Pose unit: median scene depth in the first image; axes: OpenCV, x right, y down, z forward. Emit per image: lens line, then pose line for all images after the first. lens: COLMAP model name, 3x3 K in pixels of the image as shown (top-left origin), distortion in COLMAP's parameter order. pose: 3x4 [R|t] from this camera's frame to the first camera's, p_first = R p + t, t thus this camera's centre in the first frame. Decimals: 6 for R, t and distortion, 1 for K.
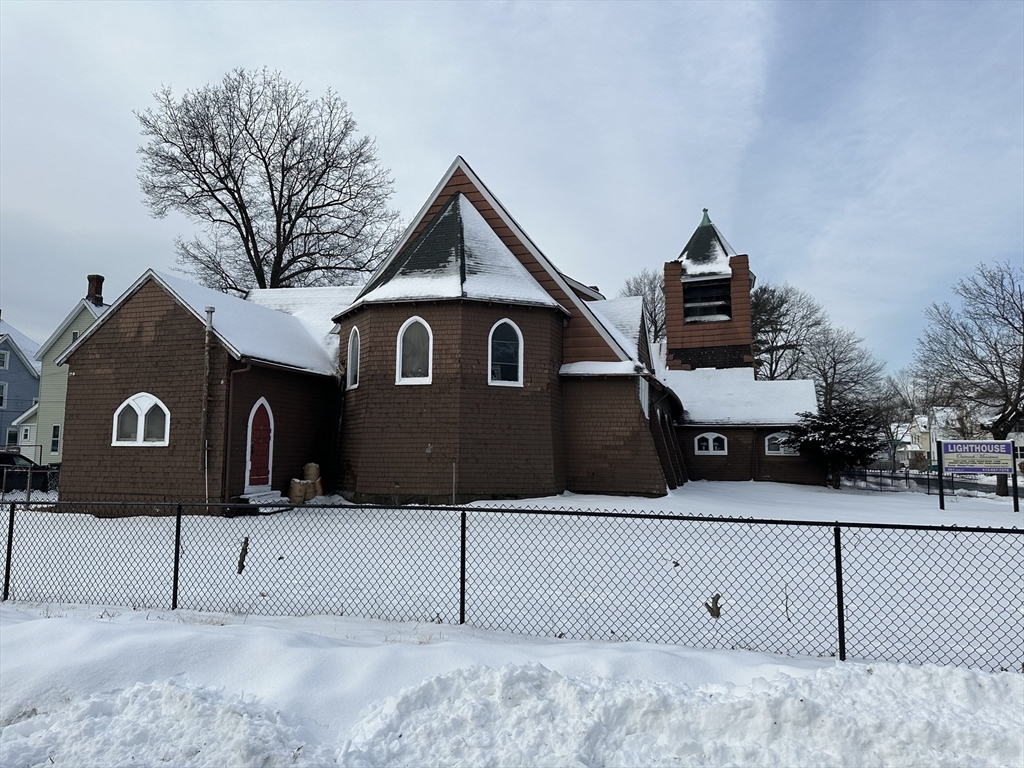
lens RADIAL K [[708.2, 0, 512.0], [0, 708.2, 384.0], [0, 0, 1]] dist [0.152414, -0.250897]
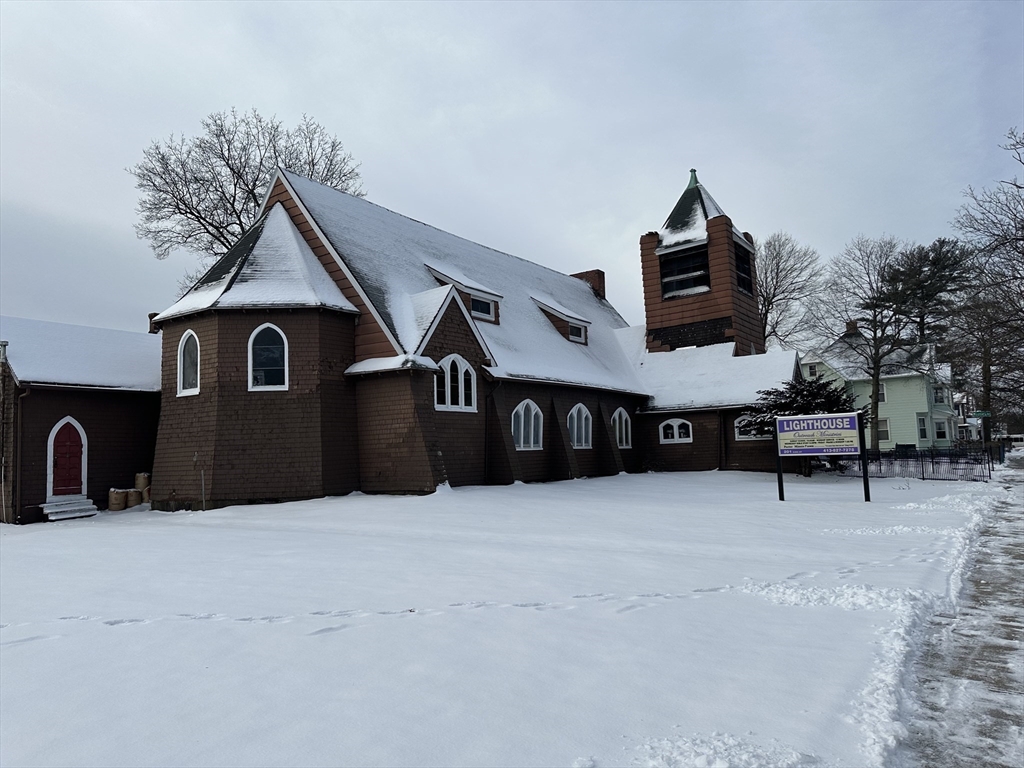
lens RADIAL K [[706.3, 0, 515.3], [0, 706.3, 392.7], [0, 0, 1]] dist [0.157607, -0.248312]
pose [[0.948985, -0.069348, -0.307600, 0.639400], [0.074647, 0.997195, 0.005479, 0.026465], [0.306357, -0.028161, 0.951500, 0.143100]]
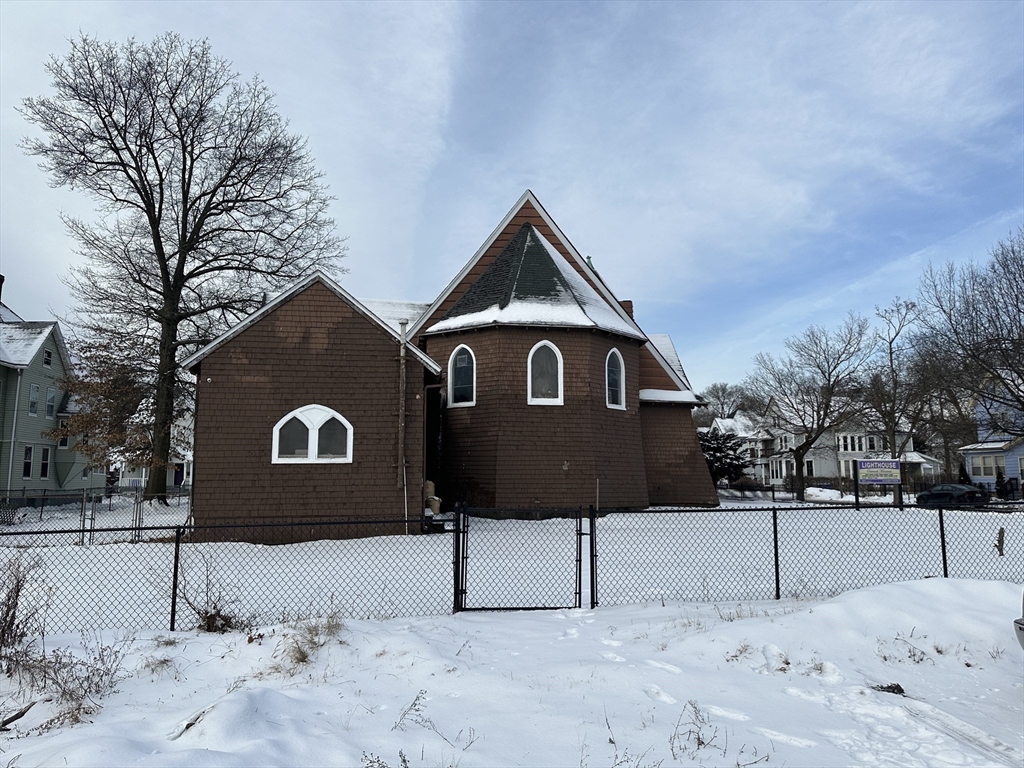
lens RADIAL K [[706.3, 0, 515.3], [0, 706.3, 392.7], [0, 0, 1]] dist [0.157607, -0.248312]
pose [[0.902715, 0.040452, 0.428333, -0.629574], [-0.032153, 0.999129, -0.026596, 0.012019], [-0.429036, 0.010237, 0.903230, 0.070720]]
